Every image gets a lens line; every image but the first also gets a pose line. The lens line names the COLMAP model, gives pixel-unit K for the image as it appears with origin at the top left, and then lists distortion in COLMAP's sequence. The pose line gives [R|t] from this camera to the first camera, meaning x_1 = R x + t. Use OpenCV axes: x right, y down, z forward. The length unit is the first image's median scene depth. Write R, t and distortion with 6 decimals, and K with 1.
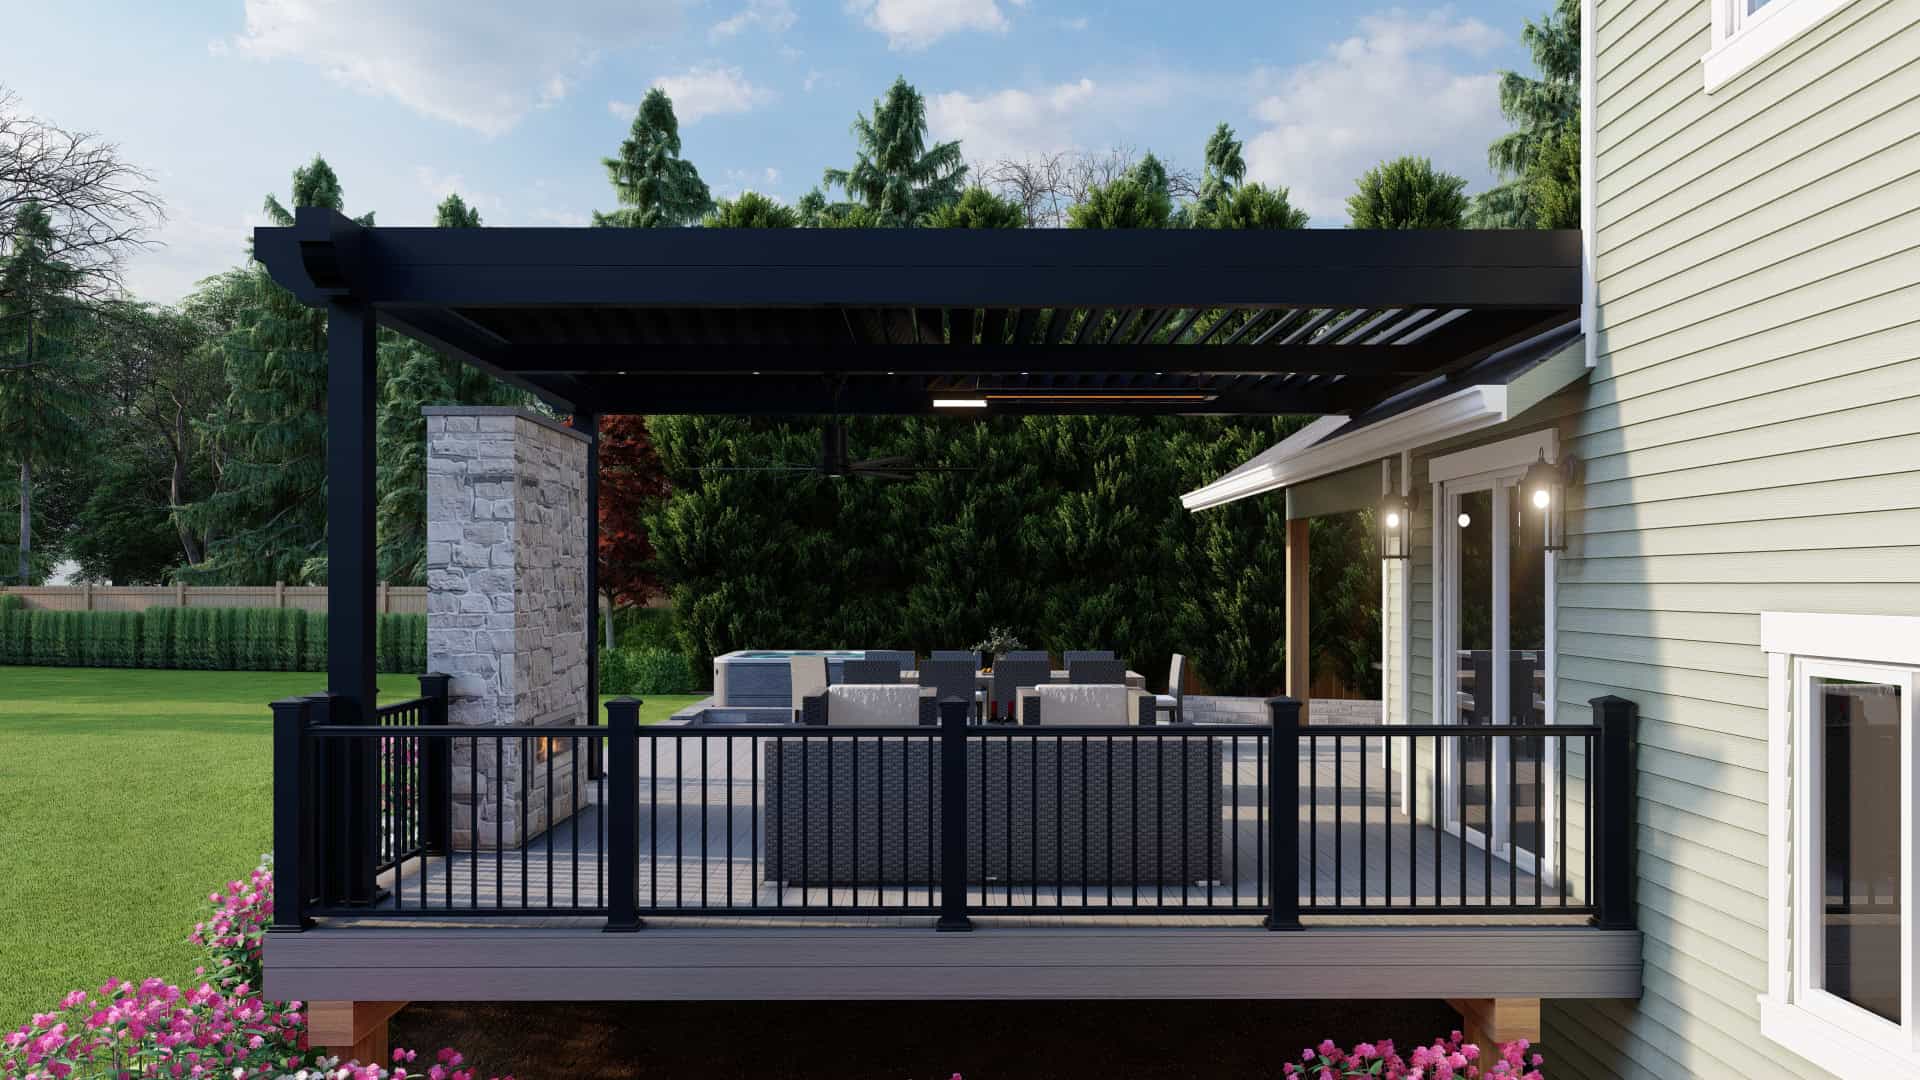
lens RADIAL K [[1437.8, 0, 960.3], [0, 1437.8, 551.6], [0, 0, 1]] dist [0.005989, 0.005070]
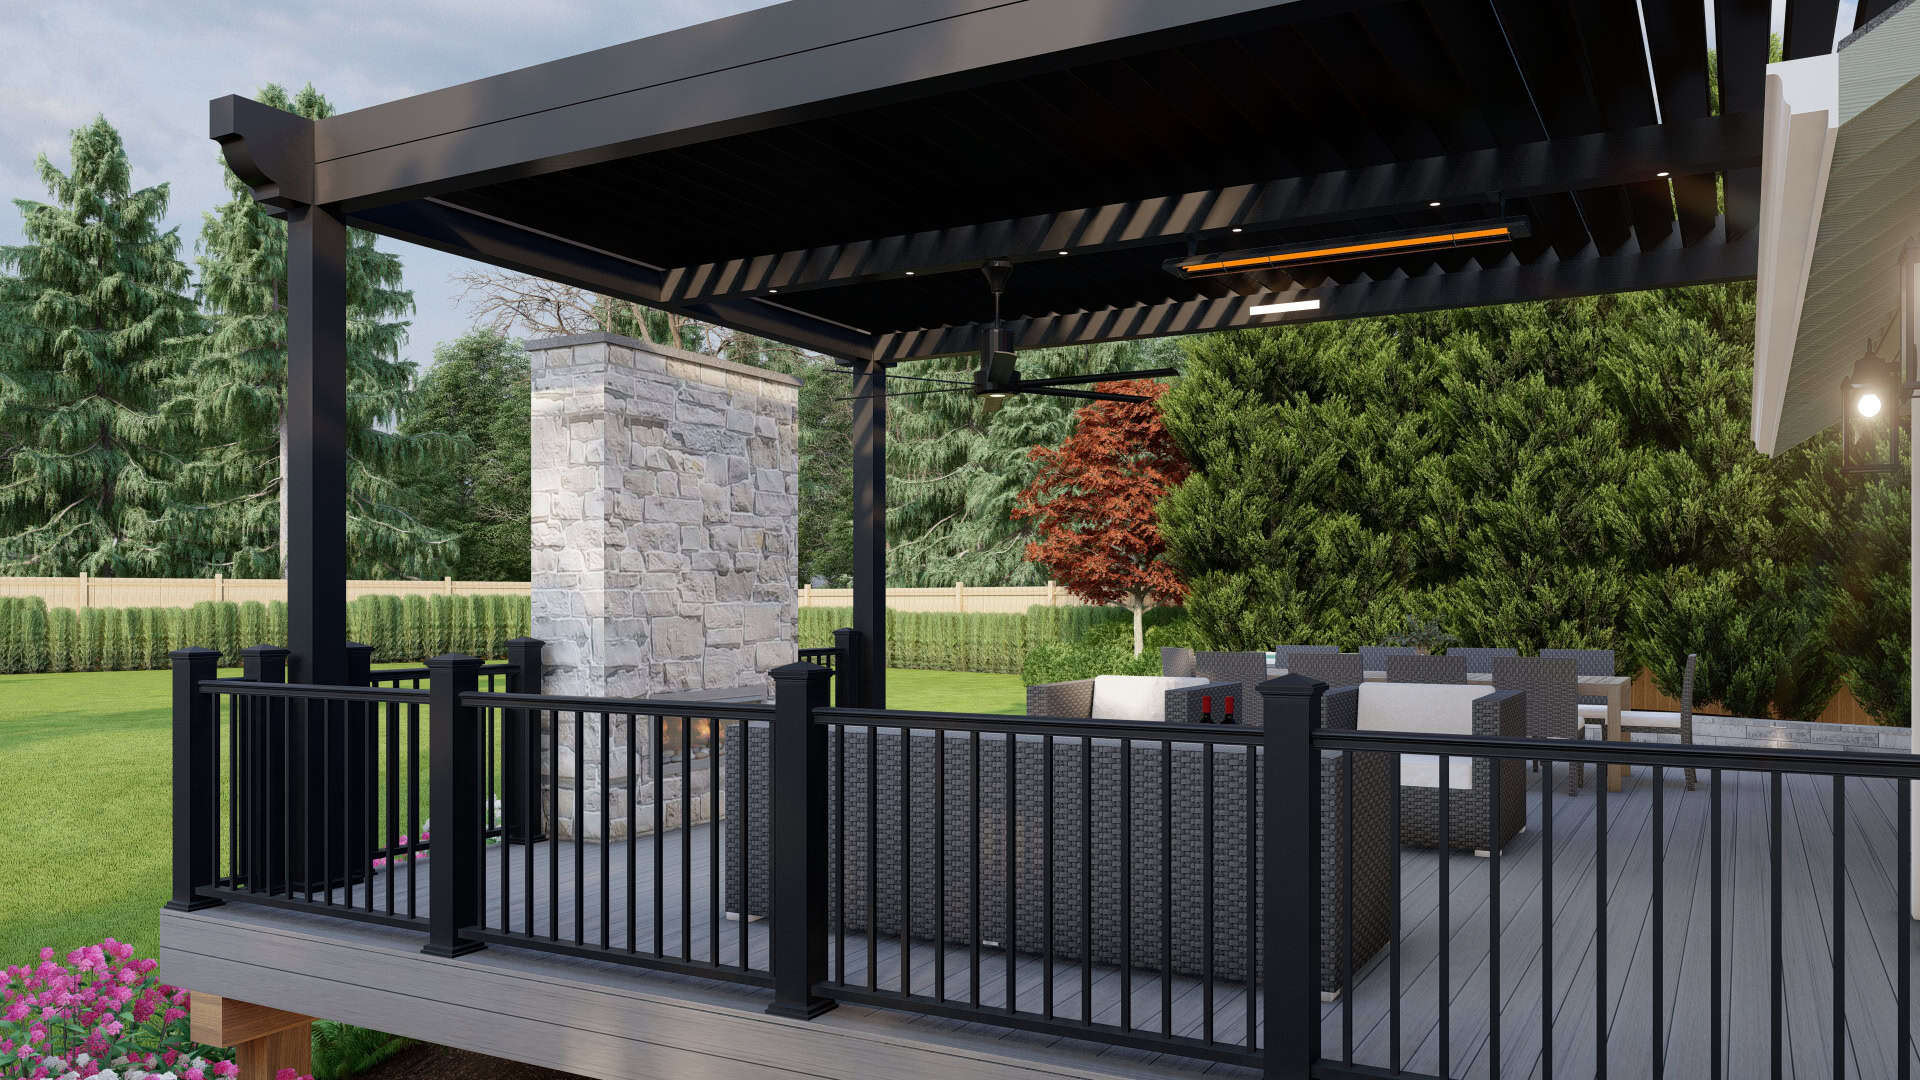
lens RADIAL K [[1437.8, 0, 932.3], [0, 1437.8, 592.1], [0, 0, 1]] dist [0.005989, 0.005070]
pose [[0.868780, -0.002139, -0.495193, 0.122215], [0.010221, 0.999855, 0.013611, 0.019201], [0.495092, -0.016886, 0.868676, 0.145446]]
